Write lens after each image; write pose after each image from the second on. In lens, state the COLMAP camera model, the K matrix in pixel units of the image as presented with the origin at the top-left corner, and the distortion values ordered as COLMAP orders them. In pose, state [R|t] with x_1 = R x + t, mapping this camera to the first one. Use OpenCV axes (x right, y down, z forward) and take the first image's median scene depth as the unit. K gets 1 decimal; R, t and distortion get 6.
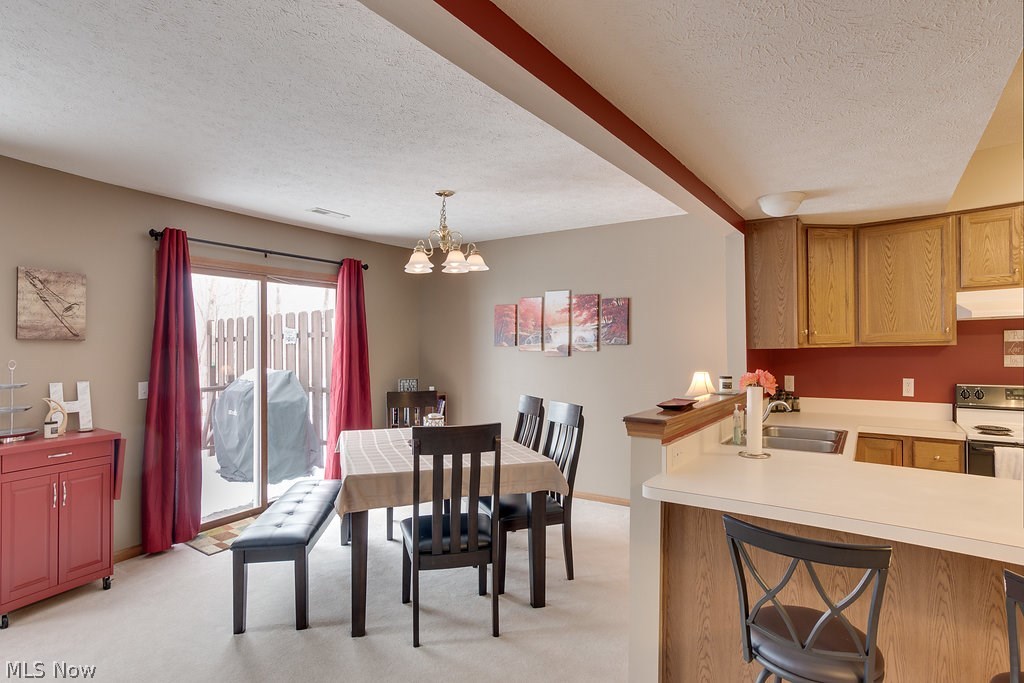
lens RADIAL K [[545.5, 0, 516.9], [0, 545.5, 345.9], [0, 0, 1]] dist [-0.004742, -0.006882]
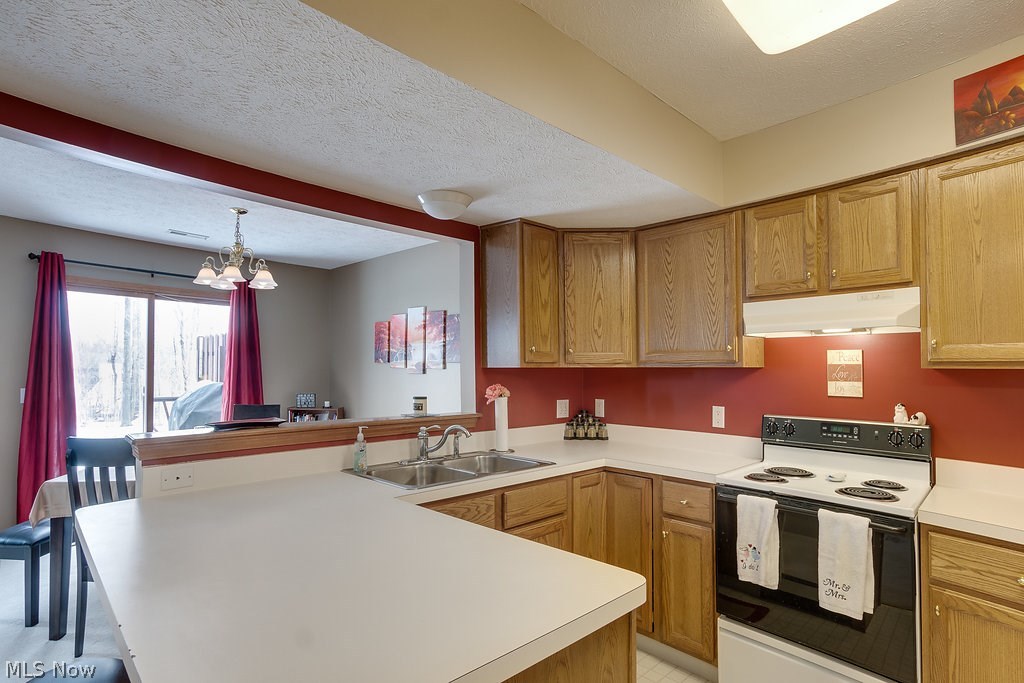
lens RADIAL K [[527.8, 0, 484.8], [0, 527.8, 357.6], [0, 0, 1]] dist [0.016693, -0.000945]
pose [[0.980944, 0.013423, -0.193828, 0.493726], [-0.016324, 0.999777, -0.013374, 0.000862], [0.193605, 0.016283, 0.980944, 0.112793]]
